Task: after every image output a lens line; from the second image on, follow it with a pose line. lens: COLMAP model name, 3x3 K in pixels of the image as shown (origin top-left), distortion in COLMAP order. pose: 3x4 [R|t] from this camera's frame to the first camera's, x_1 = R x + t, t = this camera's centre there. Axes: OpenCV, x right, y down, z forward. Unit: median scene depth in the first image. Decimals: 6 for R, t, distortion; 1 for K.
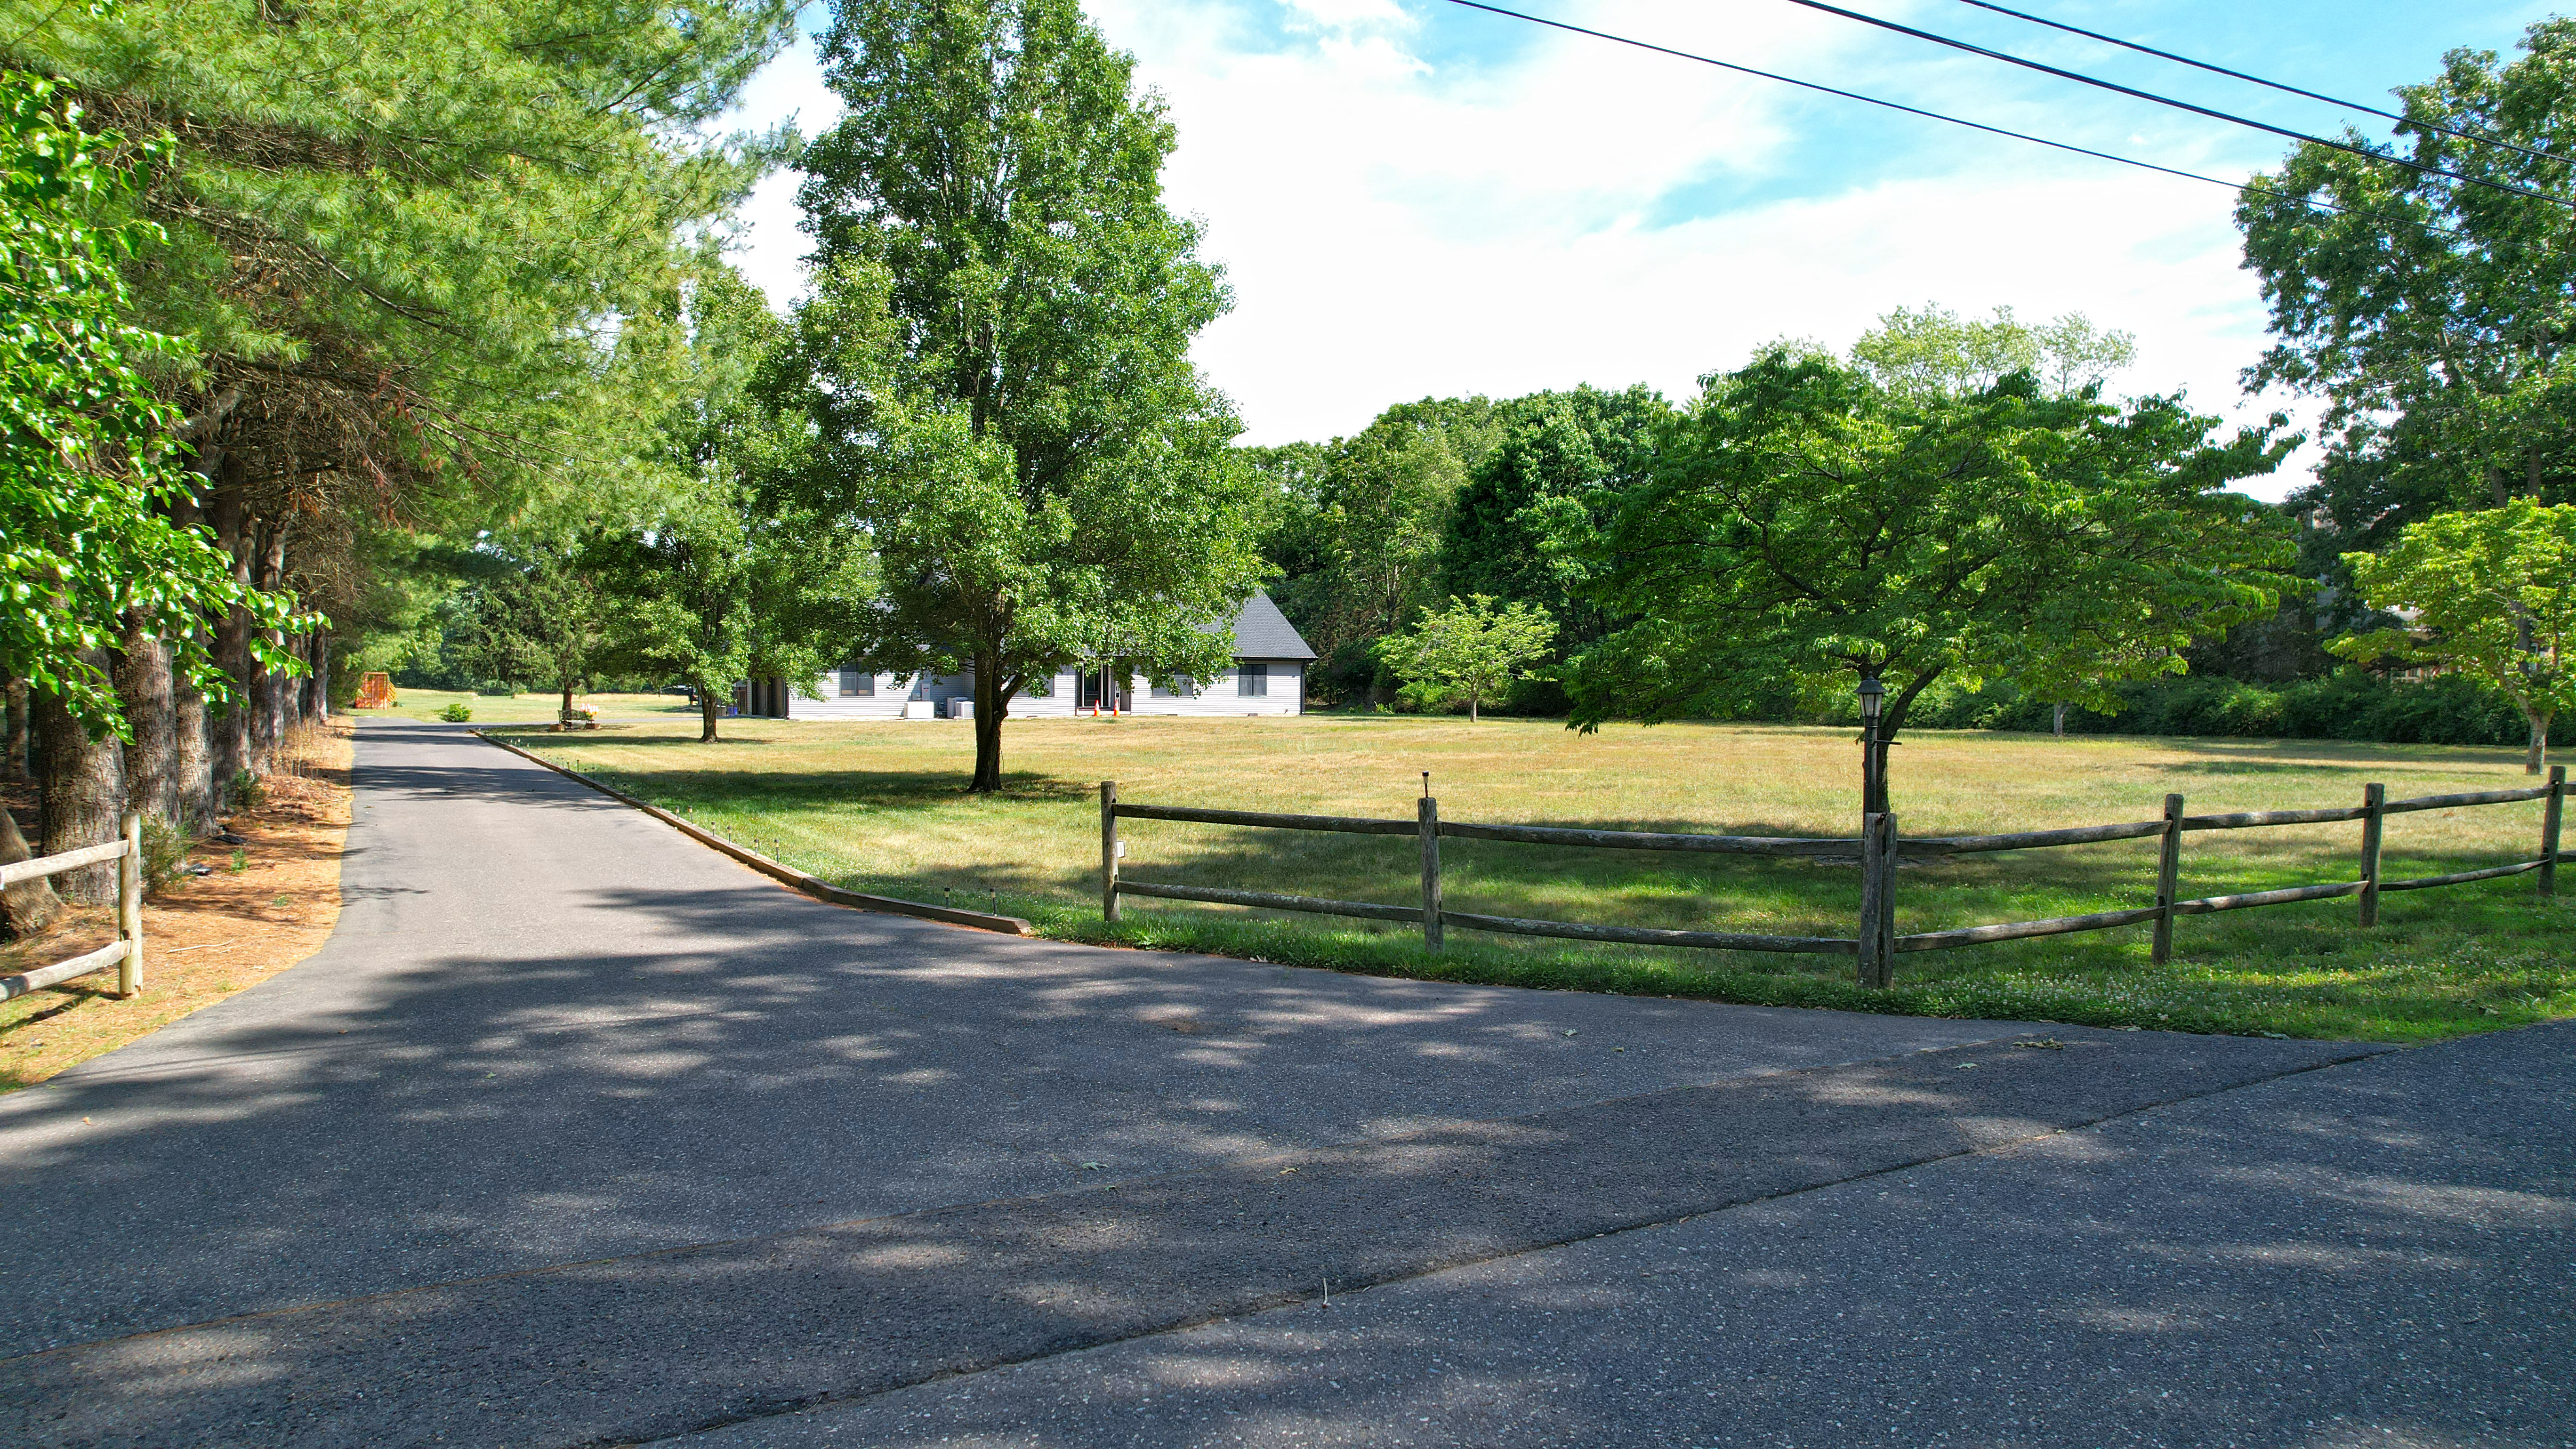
lens RADIAL K [[1648.0, 0, 1288.0], [0, 1648.0, 724.5], [0, 0, 1]] dist [-0.077668, 0.070295]
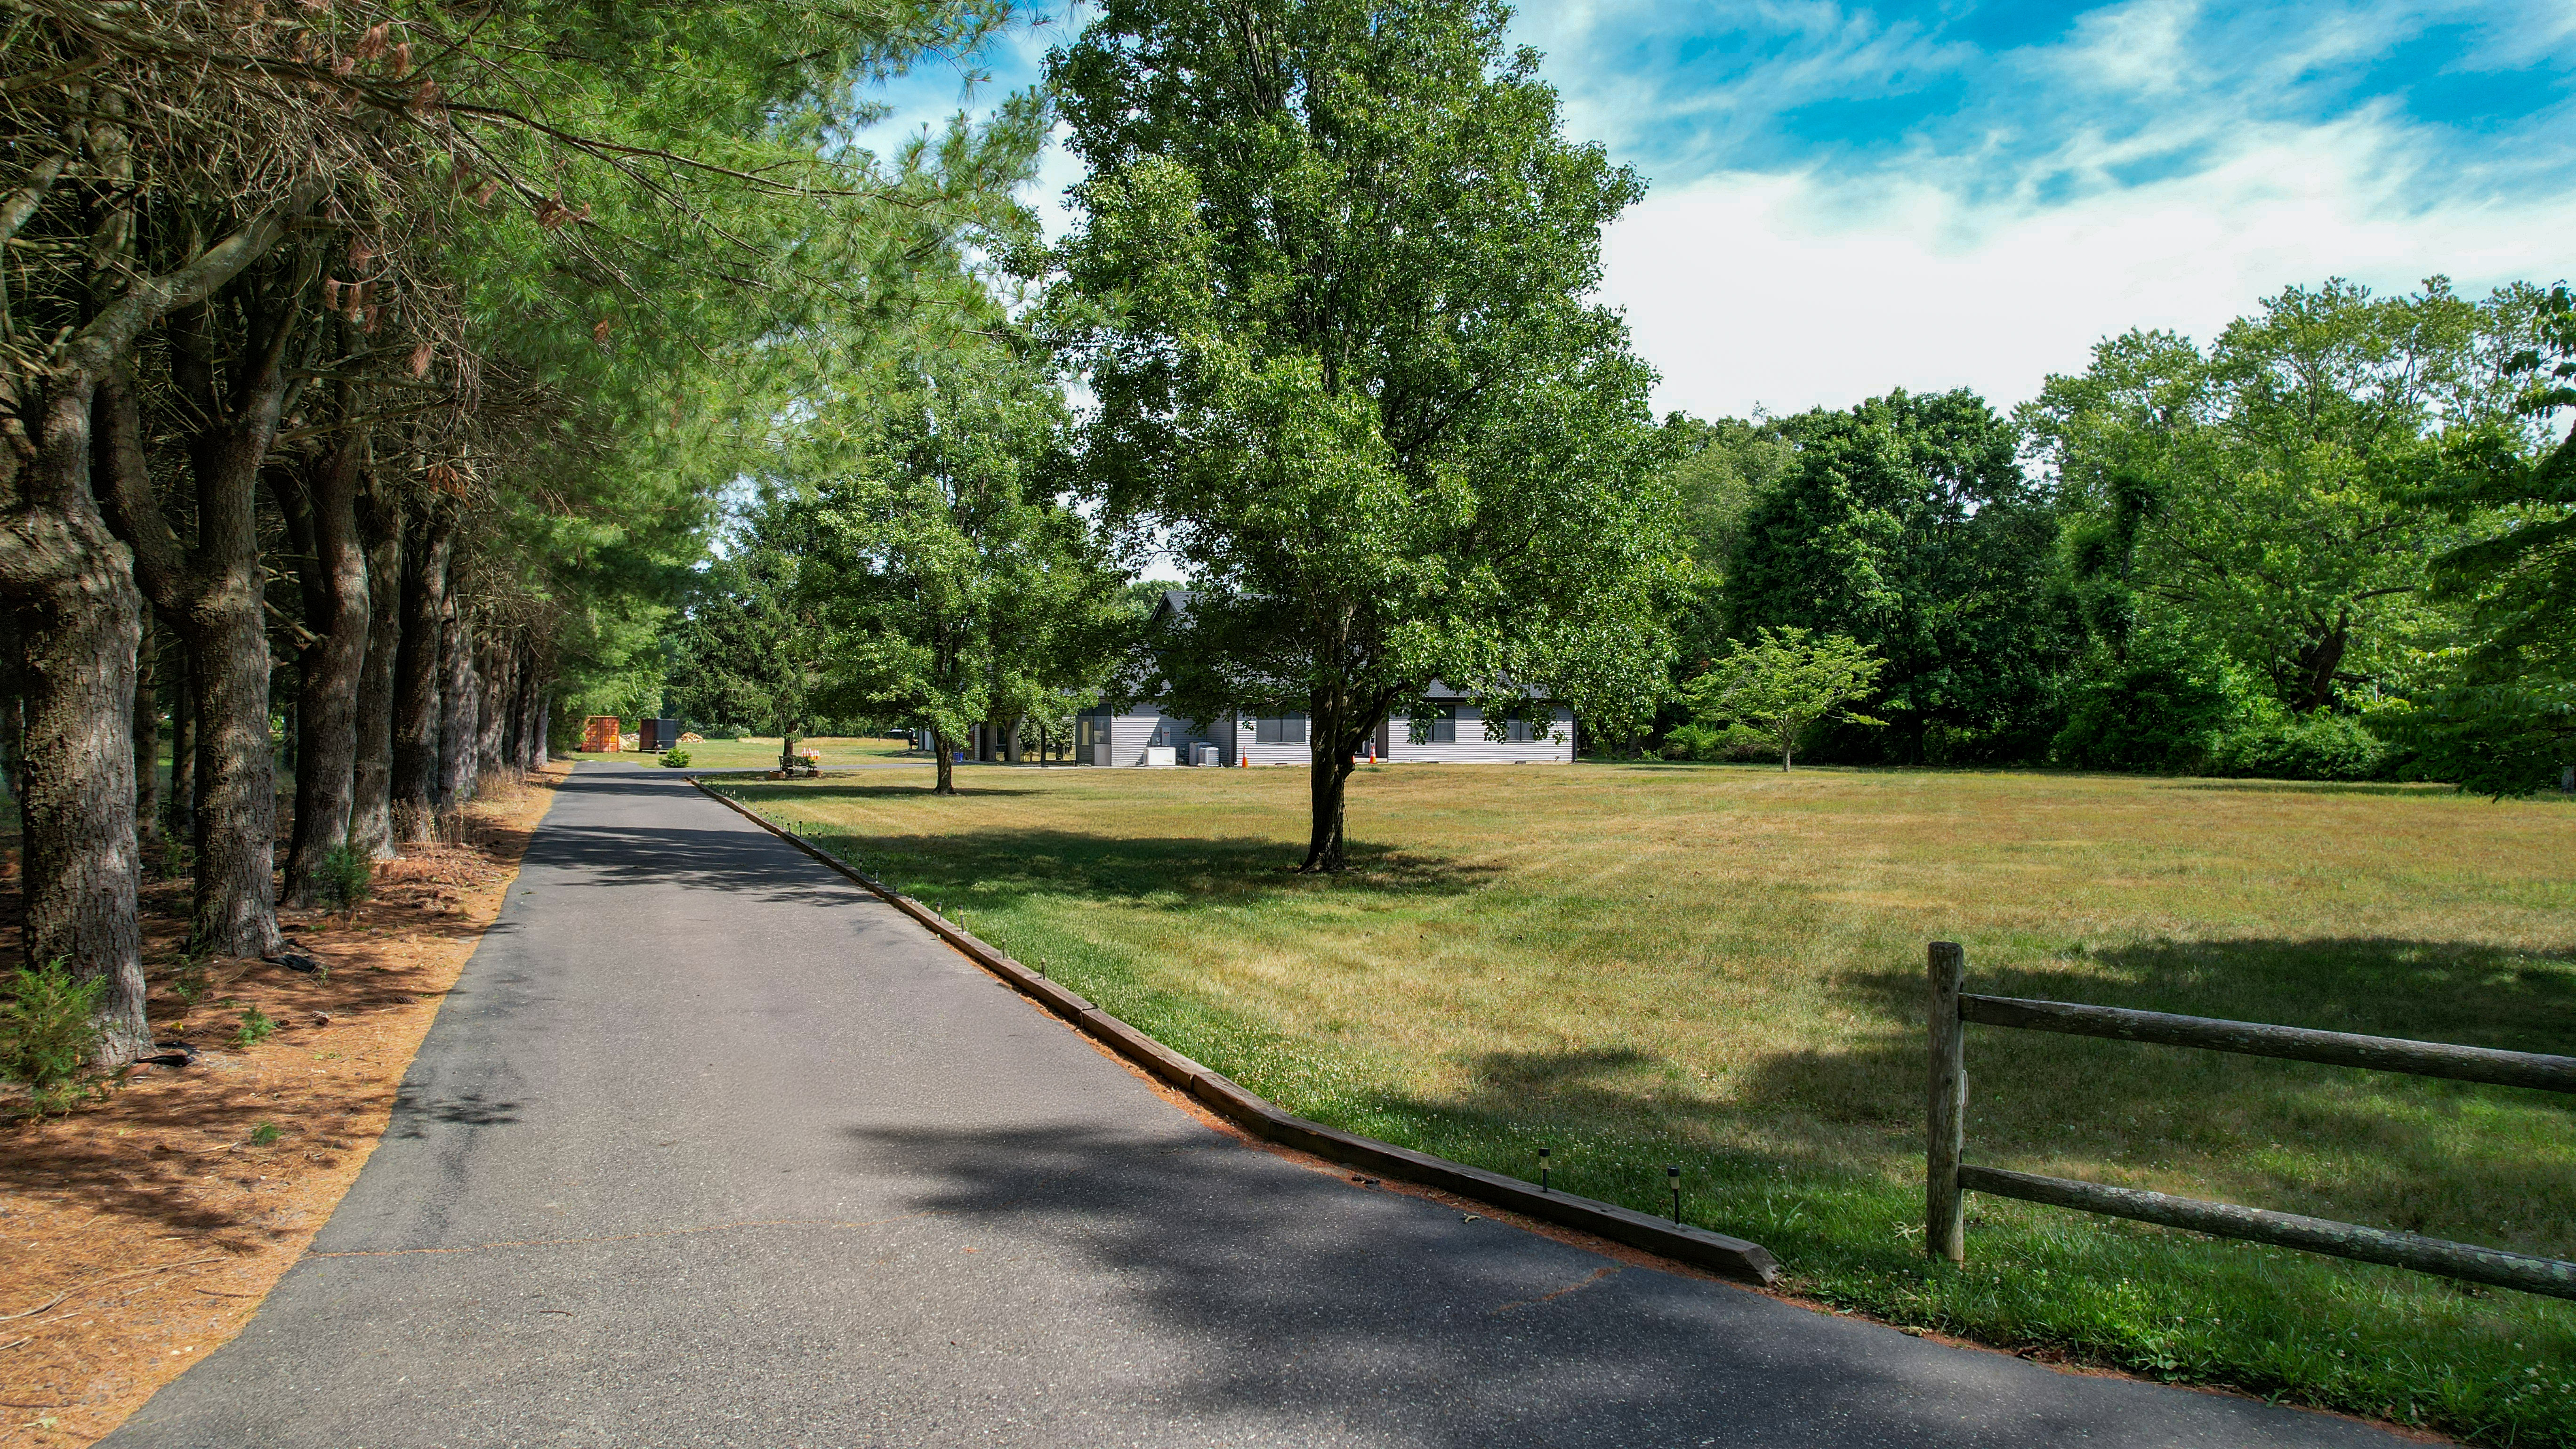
lens RADIAL K [[1648.0, 0, 1288.0], [0, 1648.0, 724.5], [0, 0, 1]] dist [-0.077668, 0.070295]
pose [[0.992750, -0.000020, -0.120199, -0.050628], [-0.003194, 0.999642, -0.026552, -0.002841], [0.120157, 0.026744, 0.992395, 0.114149]]
